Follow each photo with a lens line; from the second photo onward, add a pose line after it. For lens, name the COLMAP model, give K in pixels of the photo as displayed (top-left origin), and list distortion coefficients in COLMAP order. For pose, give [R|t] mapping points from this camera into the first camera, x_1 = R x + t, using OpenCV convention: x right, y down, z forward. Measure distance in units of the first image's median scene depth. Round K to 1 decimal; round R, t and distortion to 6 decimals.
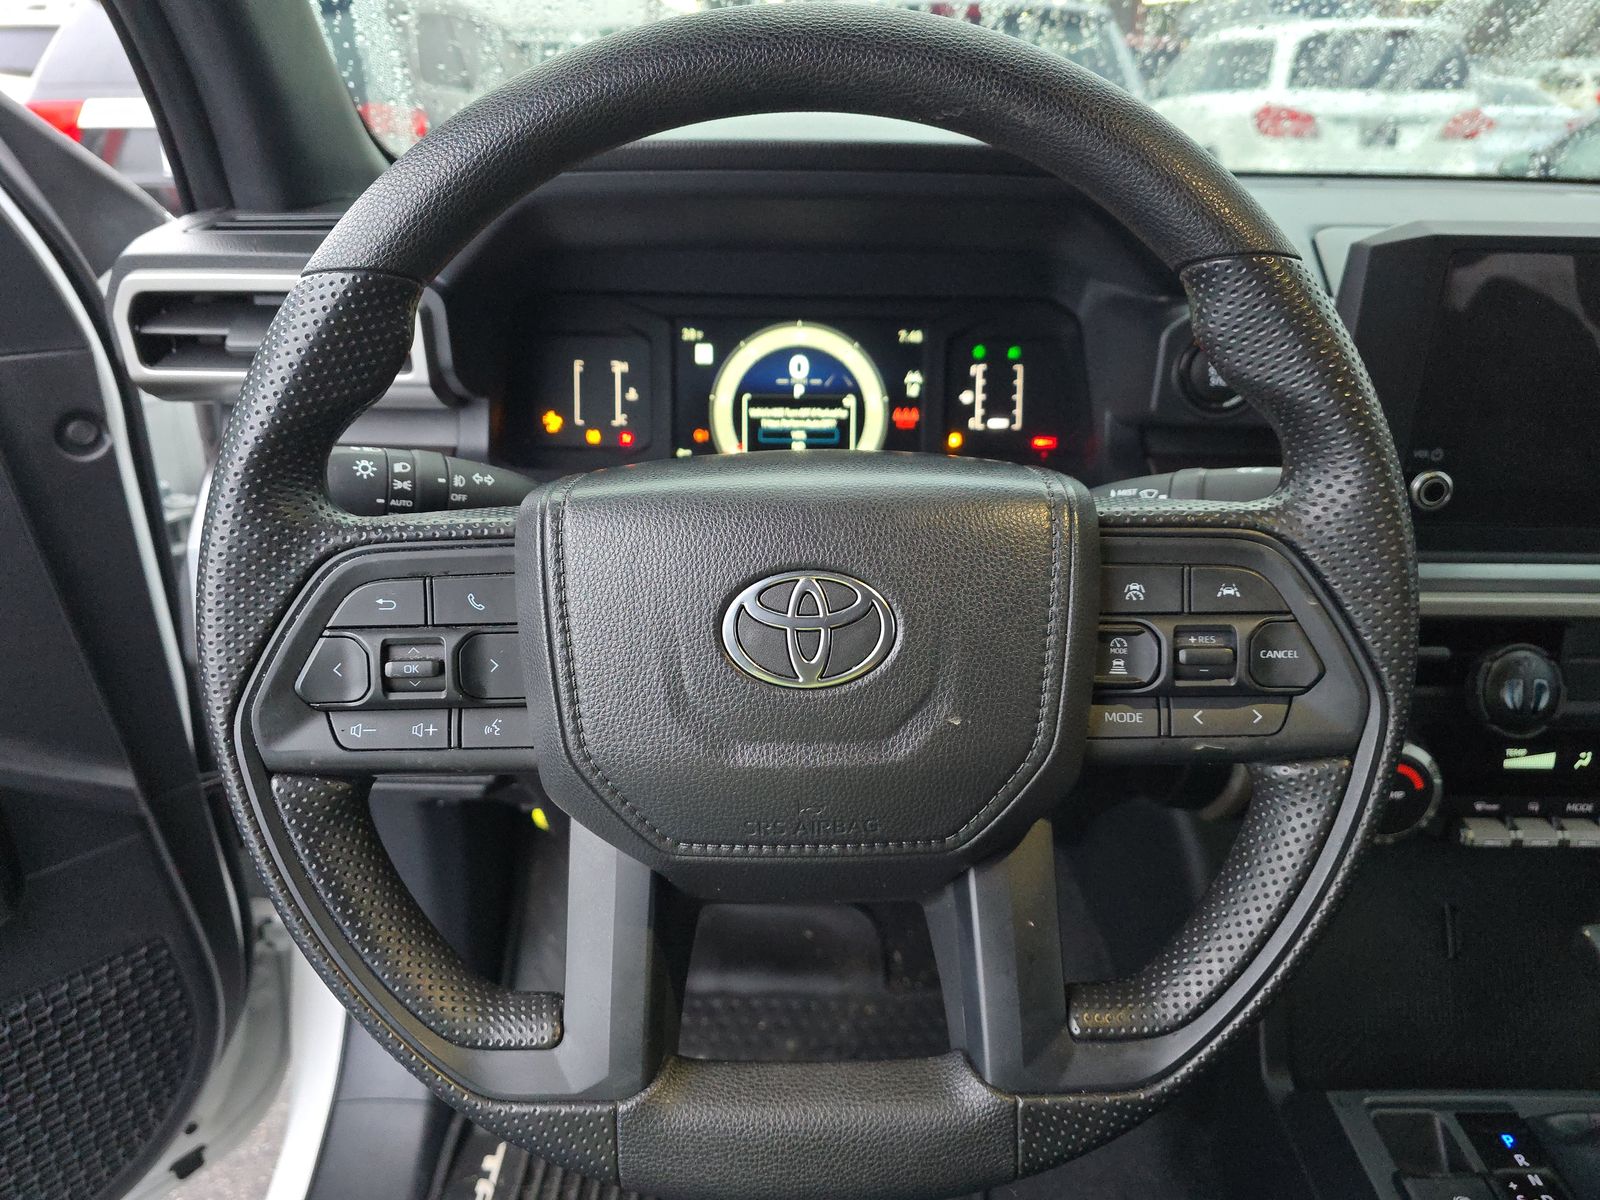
lens RADIAL K [[1068.4, 0, 774.6], [0, 1068.4, 570.0], [0, 0, 1]] dist [0.054982, -0.039782]
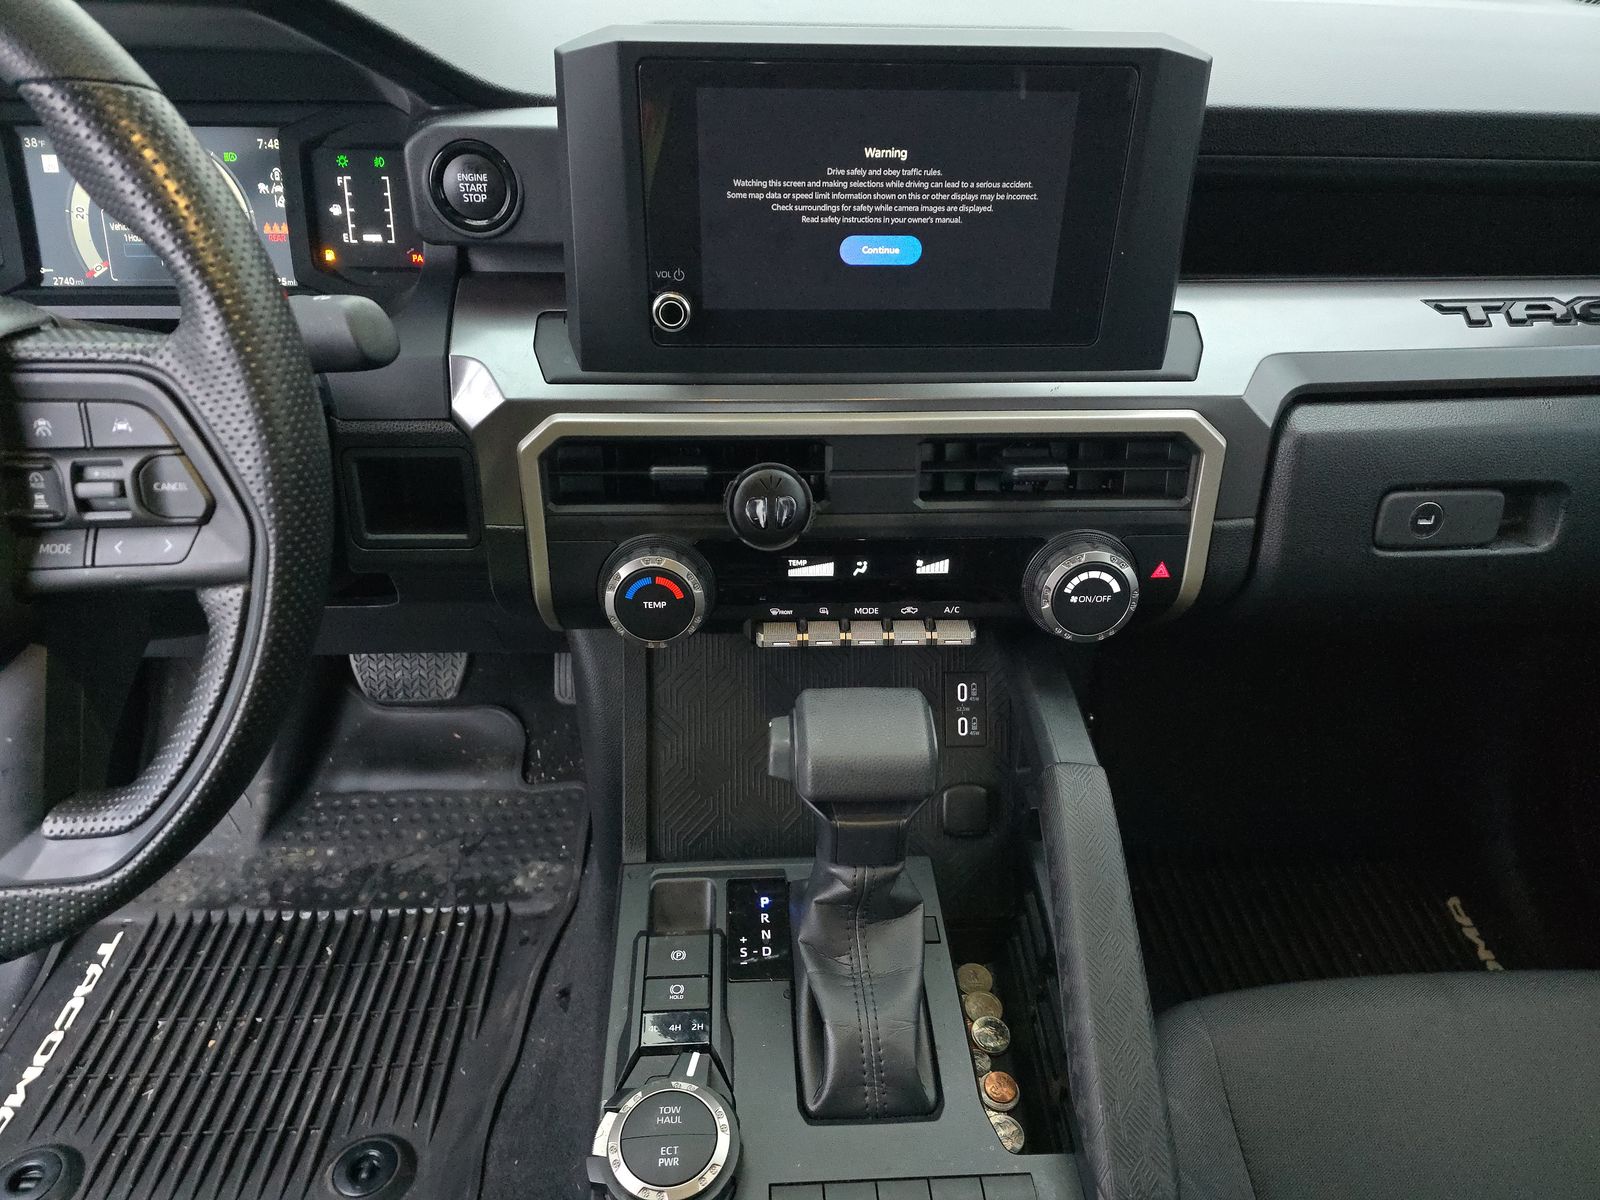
lens RADIAL K [[1068.4, 0, 832.5], [0, 1068.4, 567.7], [0, 0, 1]] dist [0.054982, -0.039782]
pose [[0.999575, -0.019033, 0.022080, 0.683648], [0.014773, 0.983709, 0.179158, -0.014232], [-0.025131, -0.178756, 0.983572, -0.033117]]
